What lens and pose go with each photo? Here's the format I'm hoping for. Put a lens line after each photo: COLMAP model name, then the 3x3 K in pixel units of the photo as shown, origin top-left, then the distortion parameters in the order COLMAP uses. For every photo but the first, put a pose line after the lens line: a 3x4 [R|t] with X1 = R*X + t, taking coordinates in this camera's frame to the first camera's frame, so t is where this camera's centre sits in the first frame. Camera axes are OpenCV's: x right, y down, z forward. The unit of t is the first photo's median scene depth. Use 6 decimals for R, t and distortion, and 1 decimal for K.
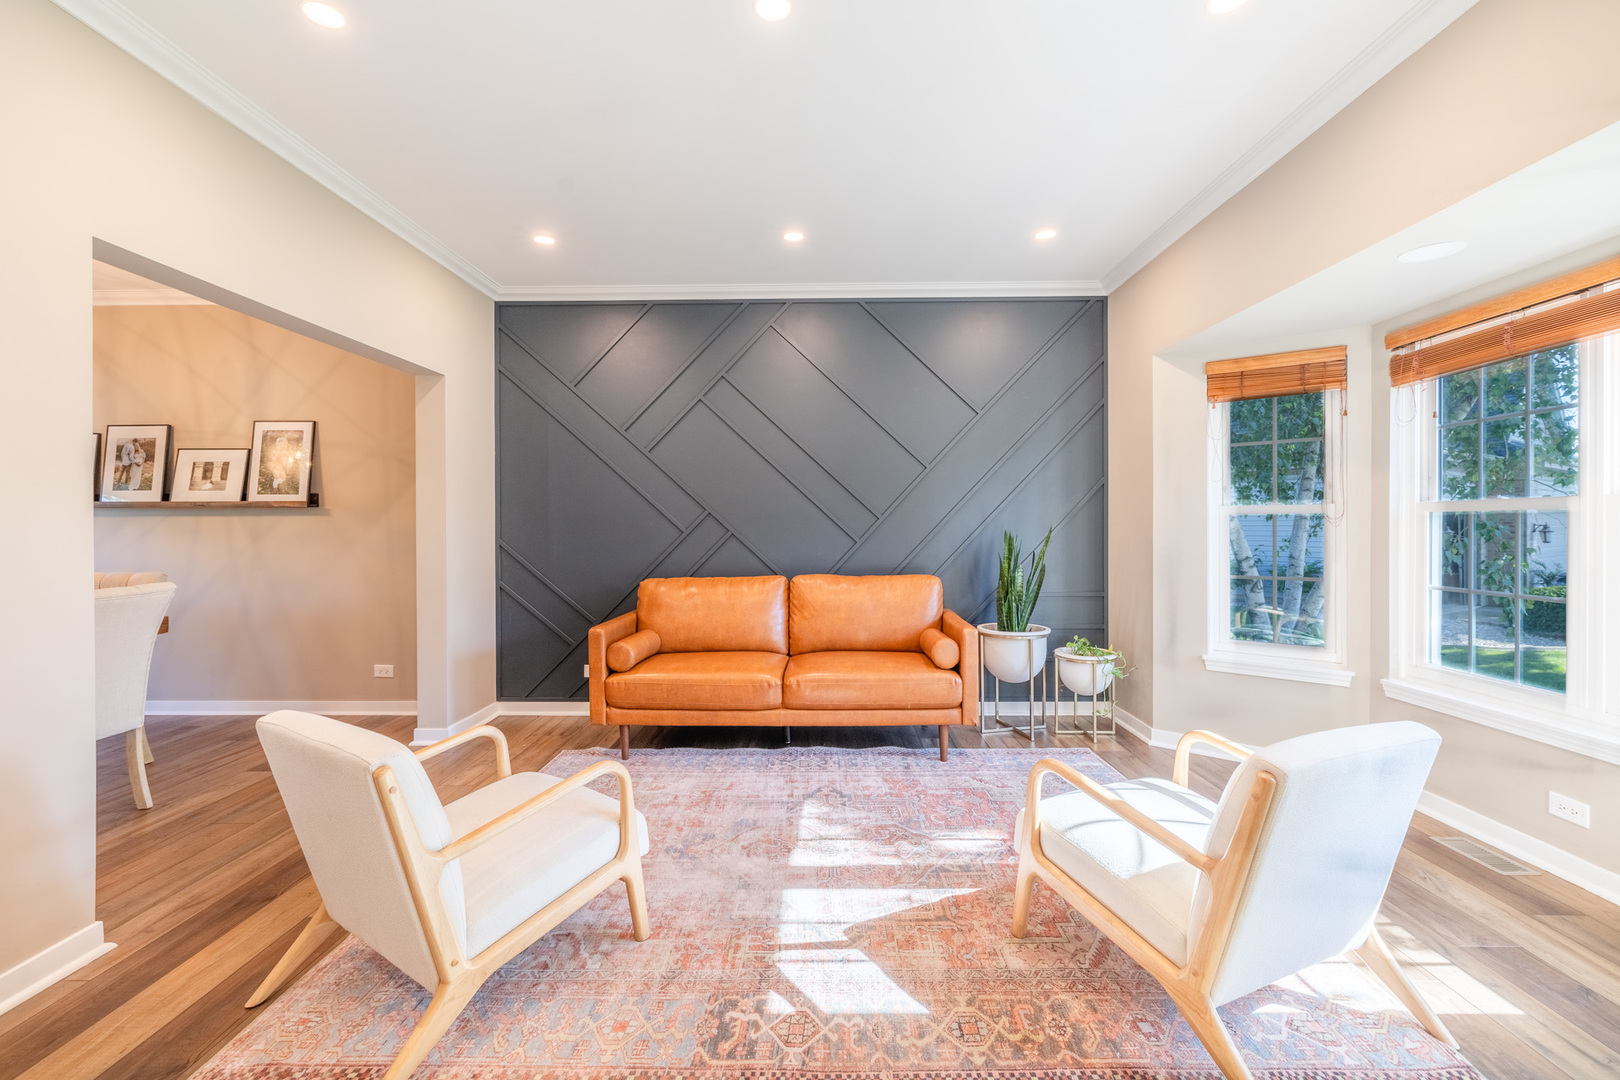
lens RADIAL K [[678.7, 0, 808.0], [0, 678.7, 527.0], [0, 0, 1]] dist [-0.004060, 0.000336]
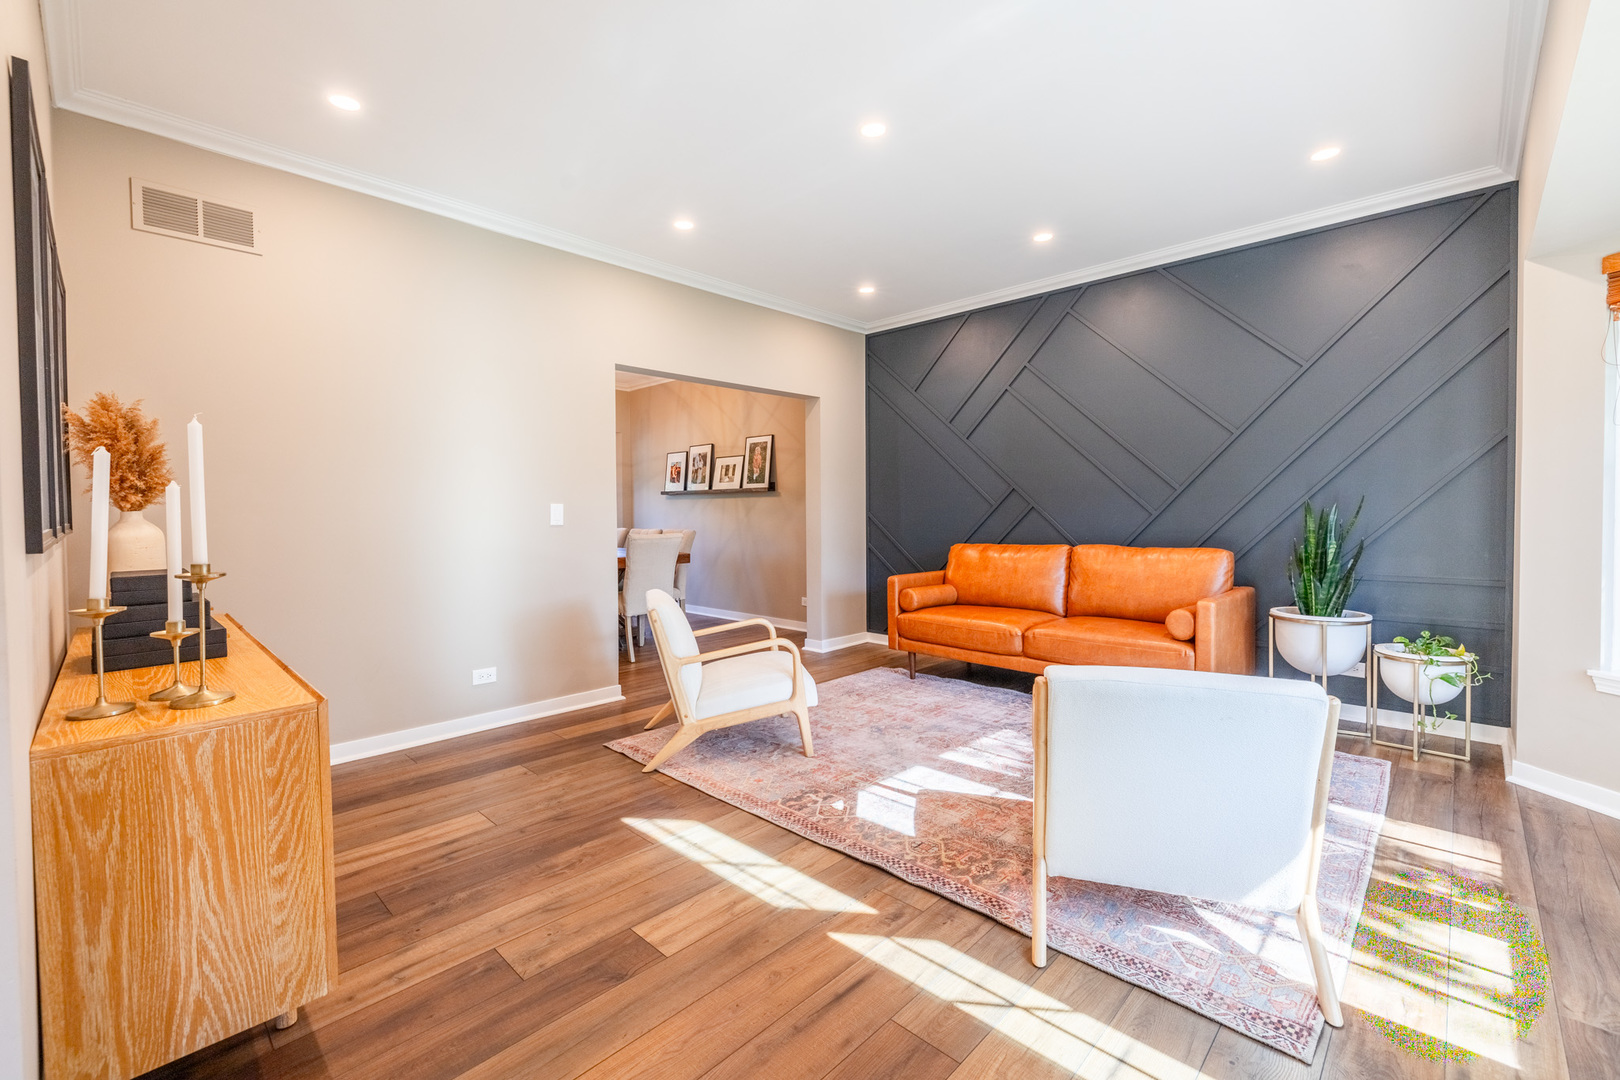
lens RADIAL K [[678.7, 0, 808.0], [0, 678.7, 527.0], [0, 0, 1]] dist [-0.004060, 0.000336]
pose [[0.729819, 0.013731, -0.683503, 0.414402], [0.005109, 0.999661, 0.025538, 0.014446], [0.683621, -0.022130, 0.729501, -0.074159]]
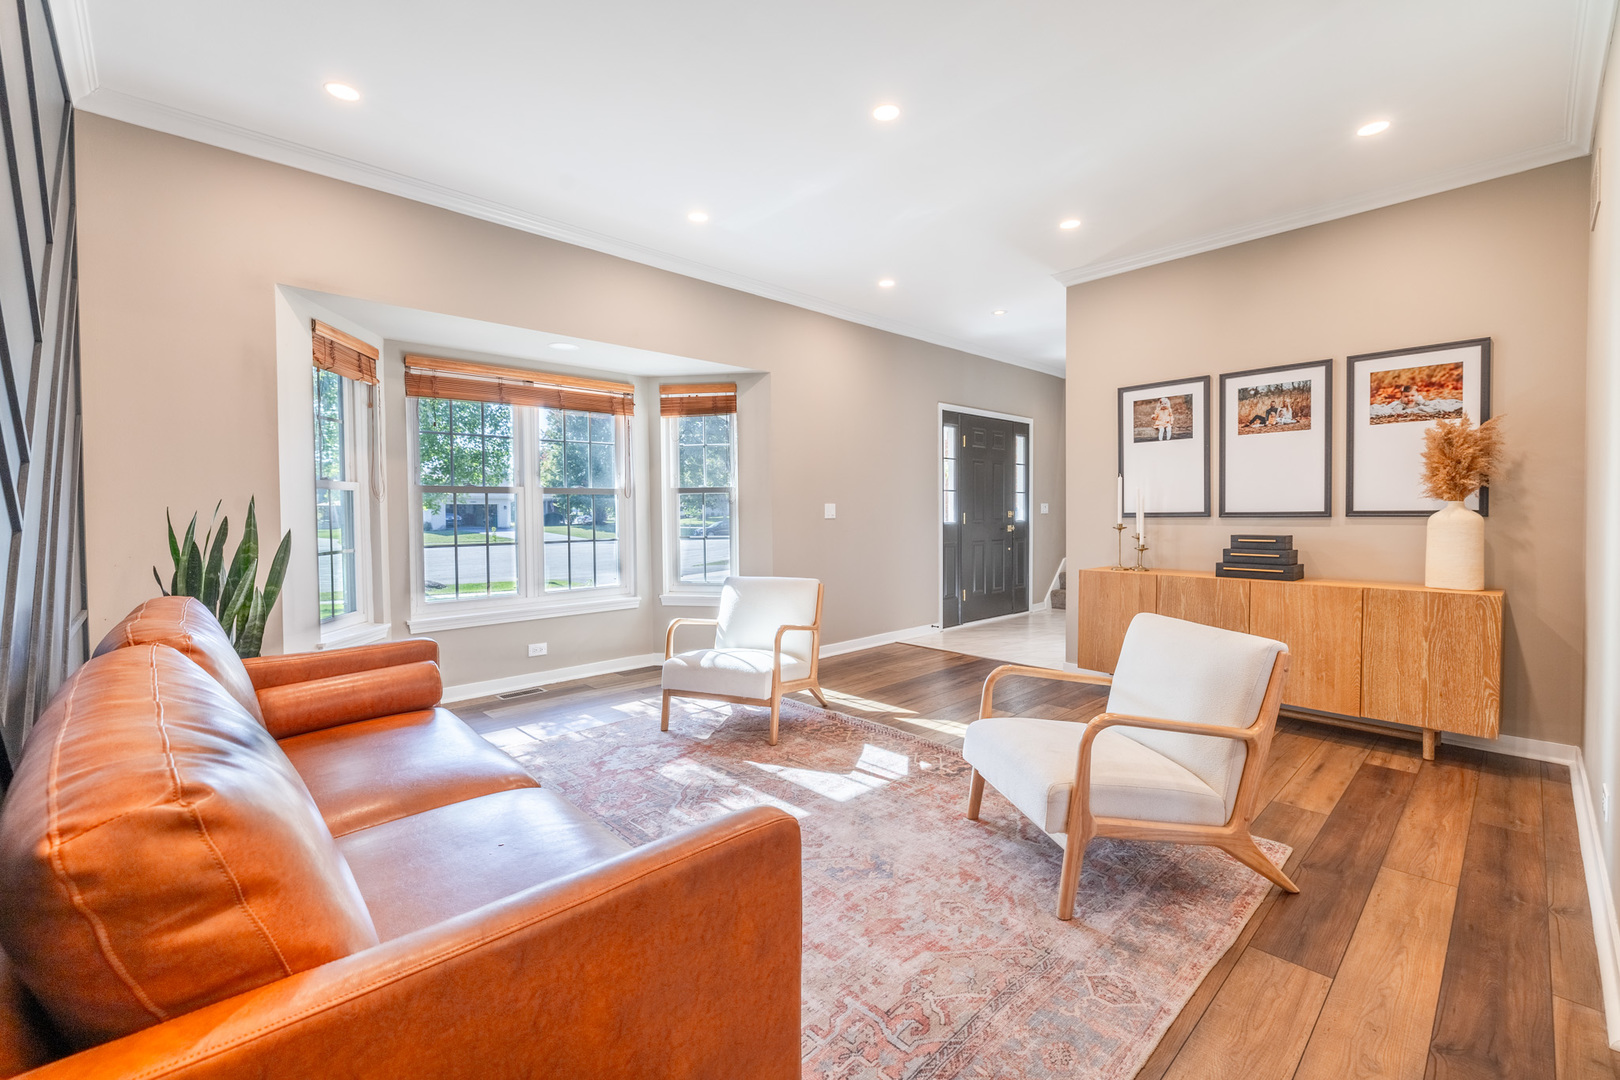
lens RADIAL K [[678.7, 0, 808.0], [0, 678.7, 527.0], [0, 0, 1]] dist [-0.004060, 0.000336]
pose [[-0.699043, -0.008785, 0.715026, -0.460373], [0.012196, 0.999633, 0.024205, 0.017899], [-0.714976, 0.025641, -0.698679, 1.037377]]
